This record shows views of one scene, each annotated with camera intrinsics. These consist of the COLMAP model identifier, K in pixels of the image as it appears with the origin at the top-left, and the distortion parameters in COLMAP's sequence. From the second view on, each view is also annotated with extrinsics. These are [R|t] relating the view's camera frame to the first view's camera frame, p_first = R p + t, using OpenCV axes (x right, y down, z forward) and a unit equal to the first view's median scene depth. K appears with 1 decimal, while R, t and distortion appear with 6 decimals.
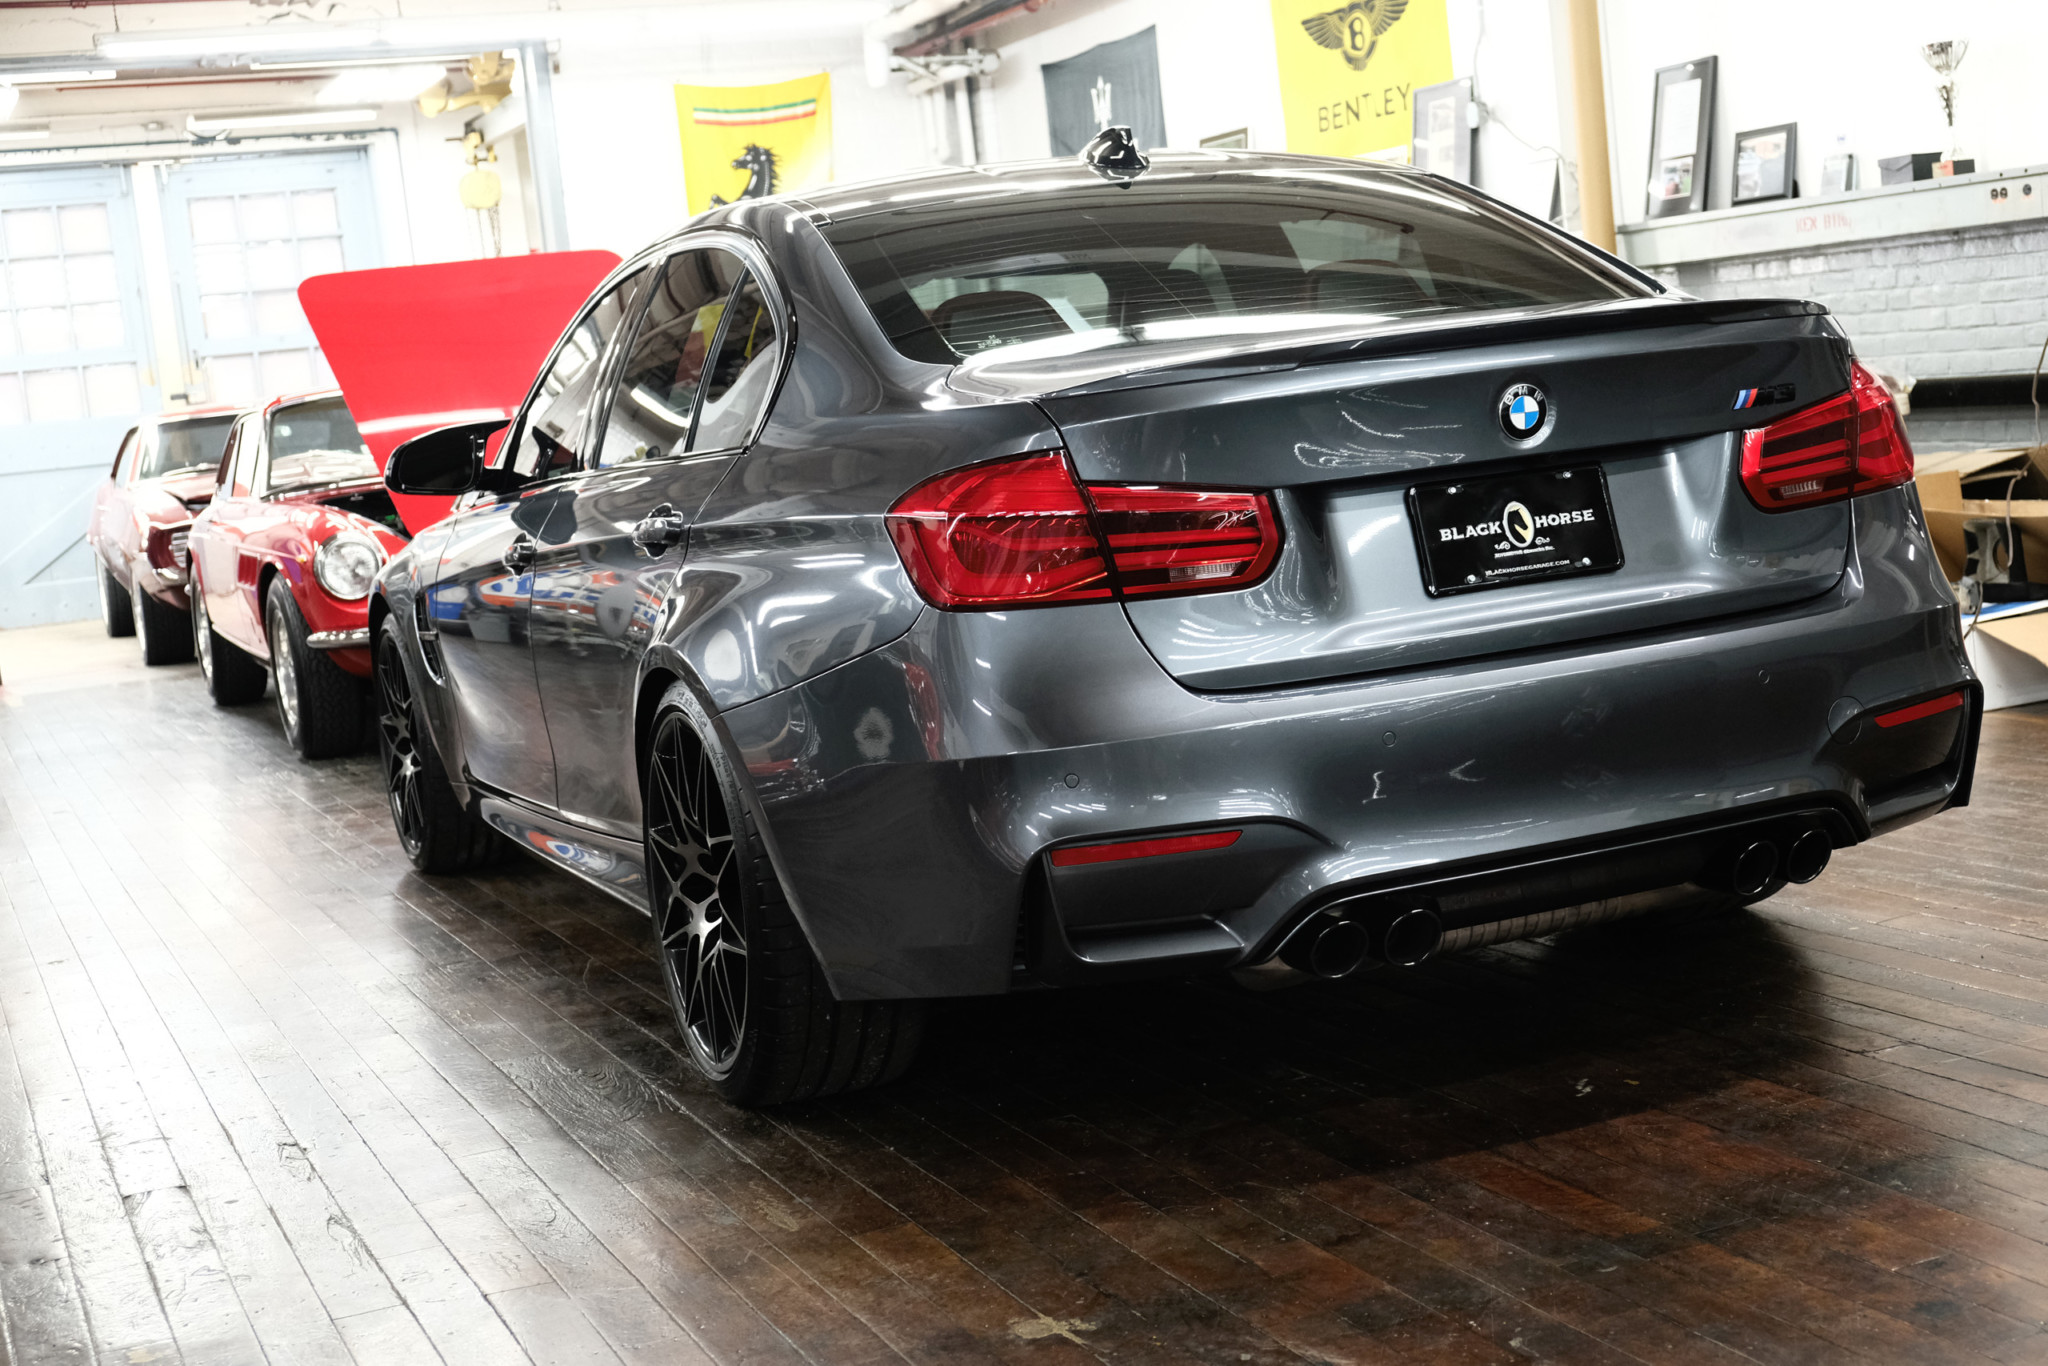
lens RADIAL K [[2788.9, 0, 1024.0], [0, 2788.9, 683.0], [0, 0, 1]] dist [-0.015929, 0.059579]
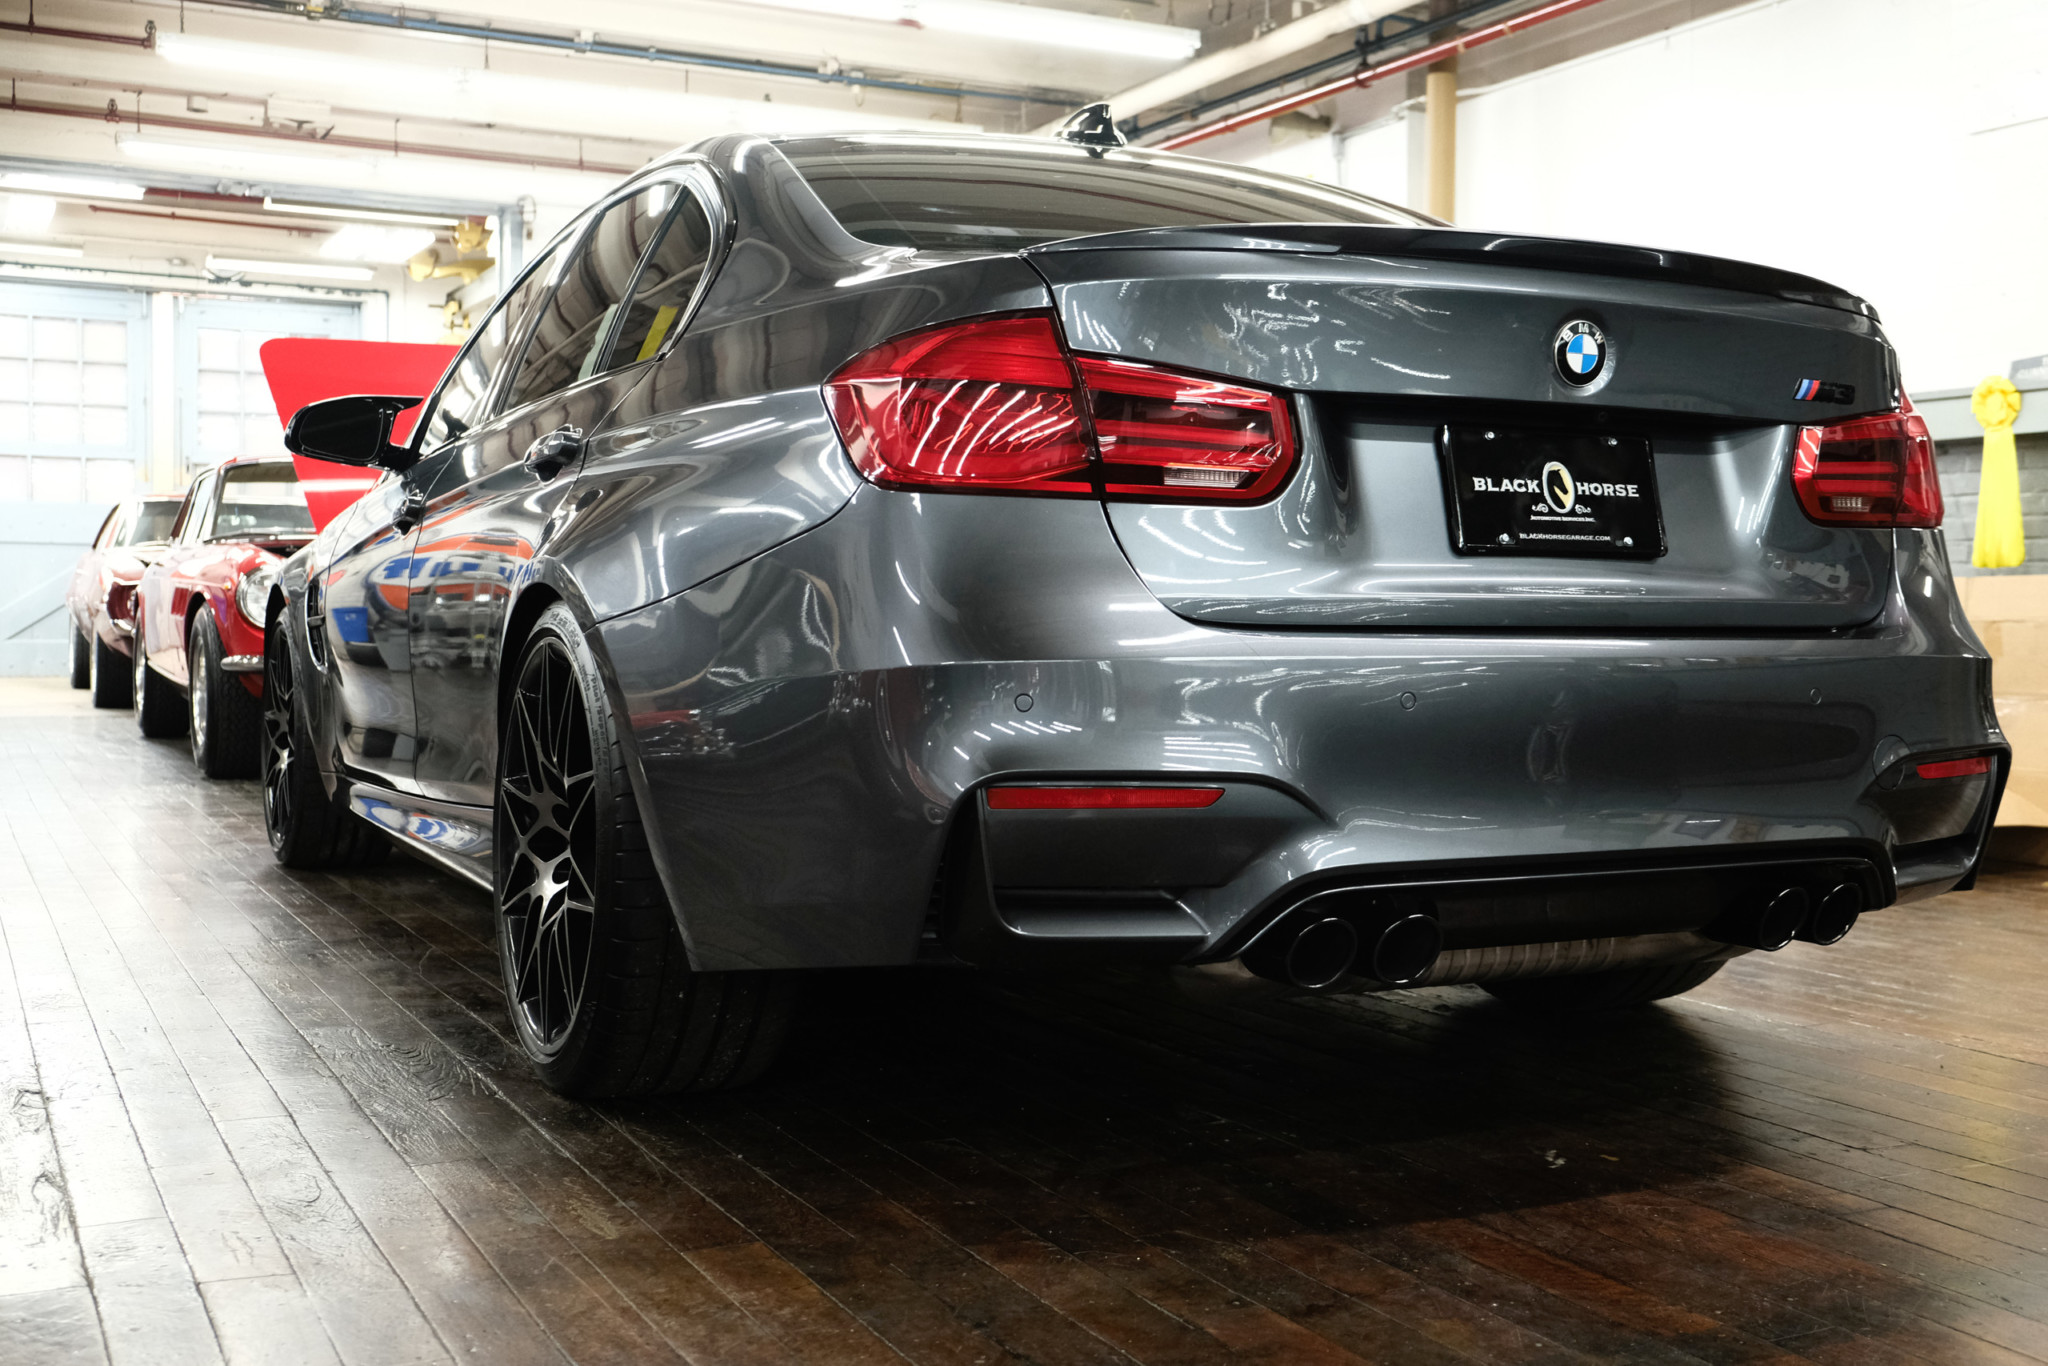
lens RADIAL K [[2219.2, 0, 1040.4], [0, 2219.2, 689.6], [0, 0, 1]] dist [-0.091820, 0.238027]
pose [[0.990836, 0.111429, 0.076333, -0.025130], [-0.105031, 0.990978, -0.083256, 0.076403], [-0.084921, 0.074475, 0.993600, 0.333484]]
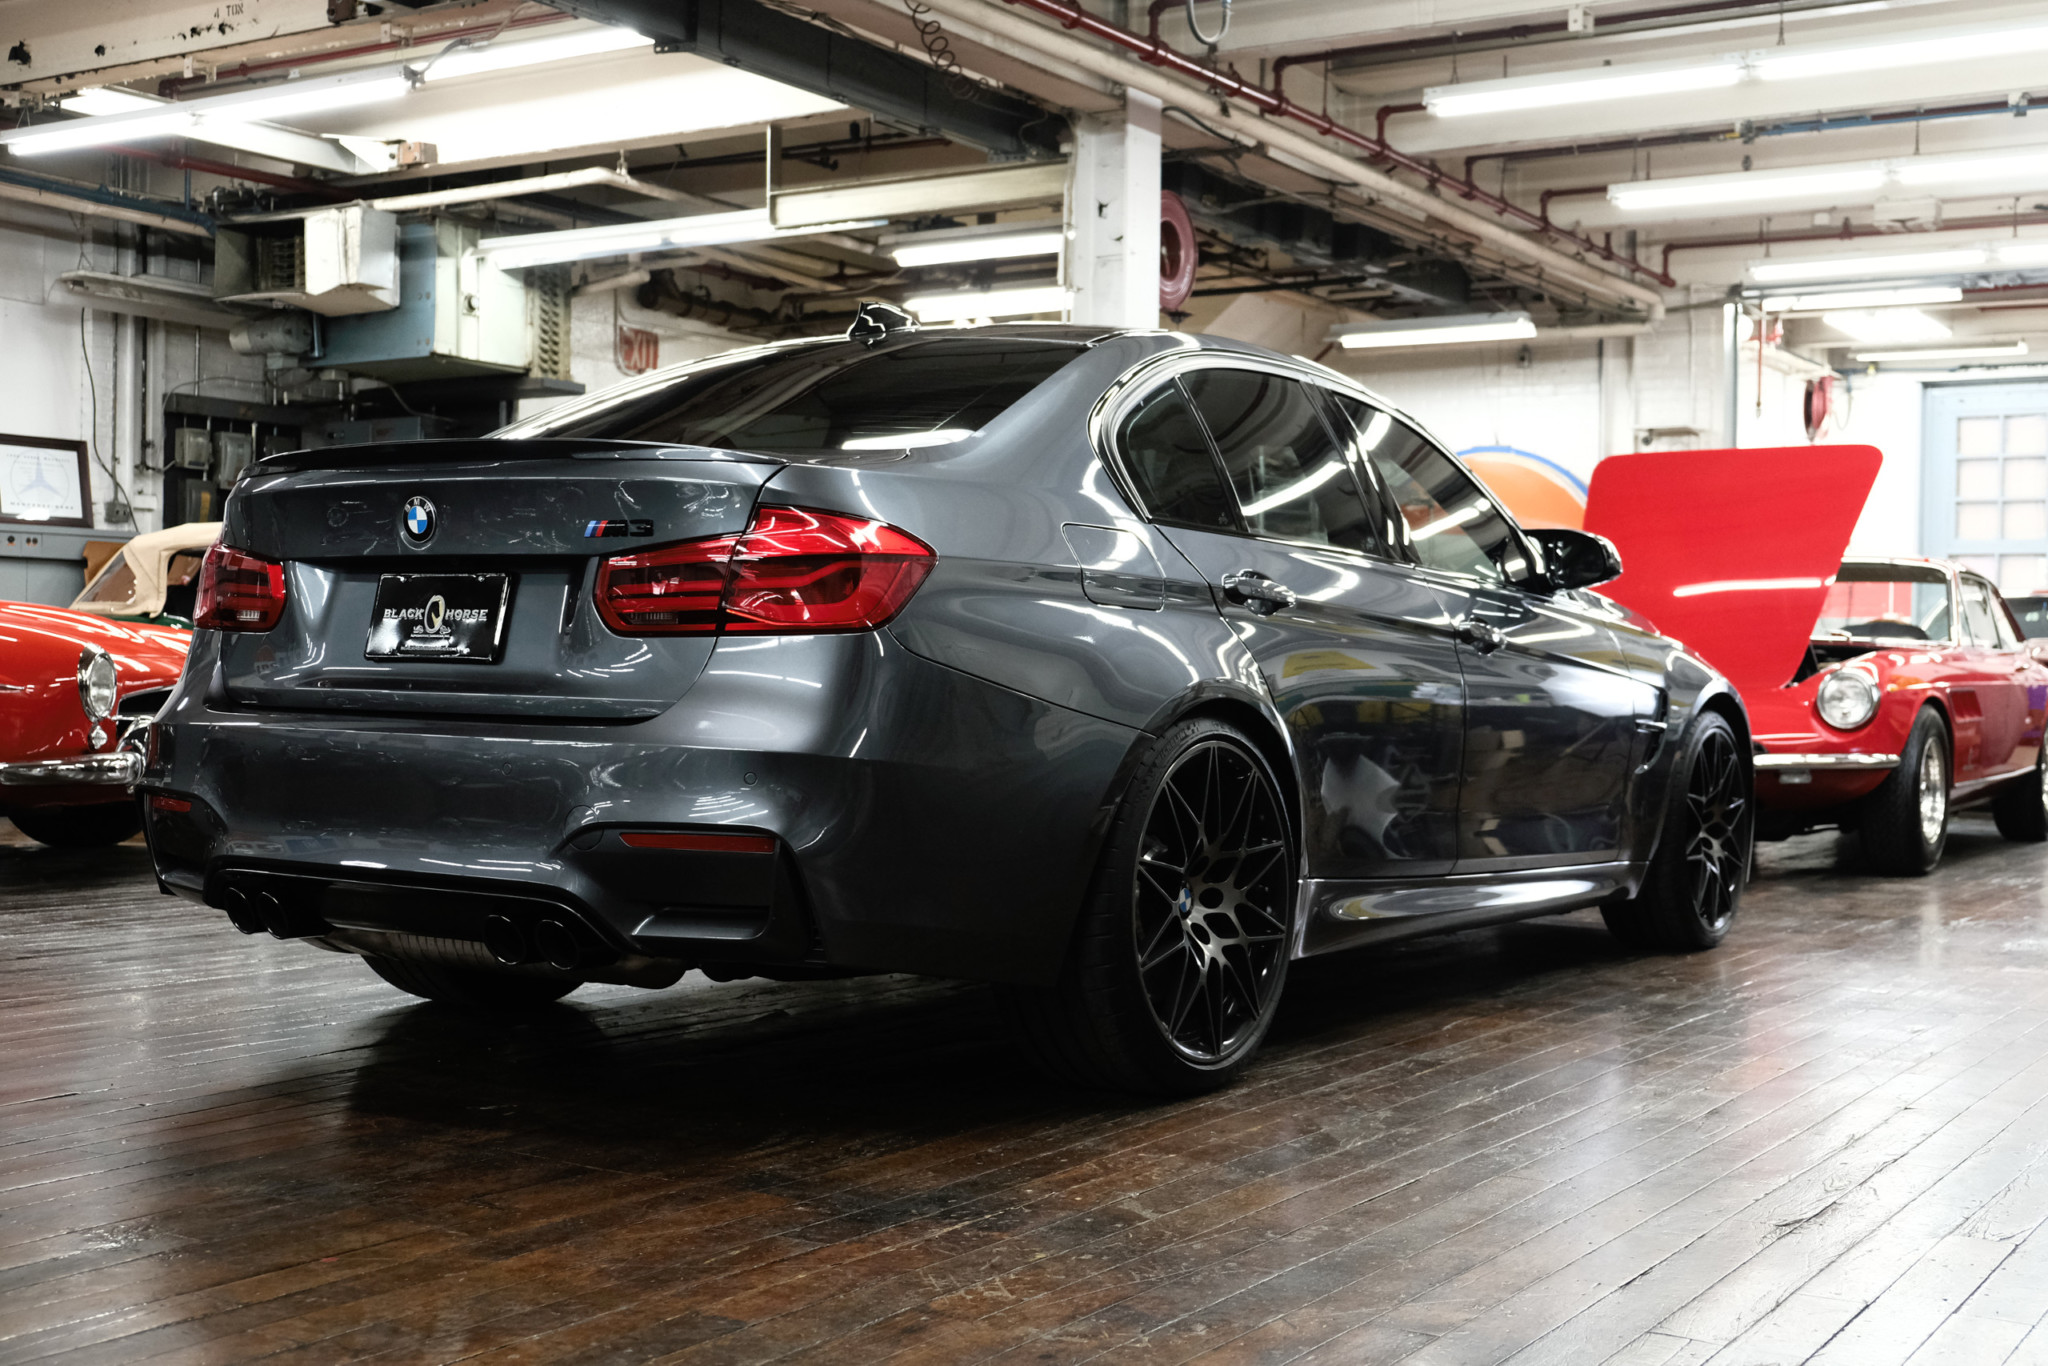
lens RADIAL K [[2361.1, 0, 1024.0], [0, 2361.1, 683.0], [0, 0, 1]] dist [0.001618, 0.006923]
pose [[0.555637, 0.120839, -0.822597, 1.135537], [-0.170946, 0.984847, 0.029205, -0.098297], [0.813661, 0.124392, 0.567875, 0.614952]]
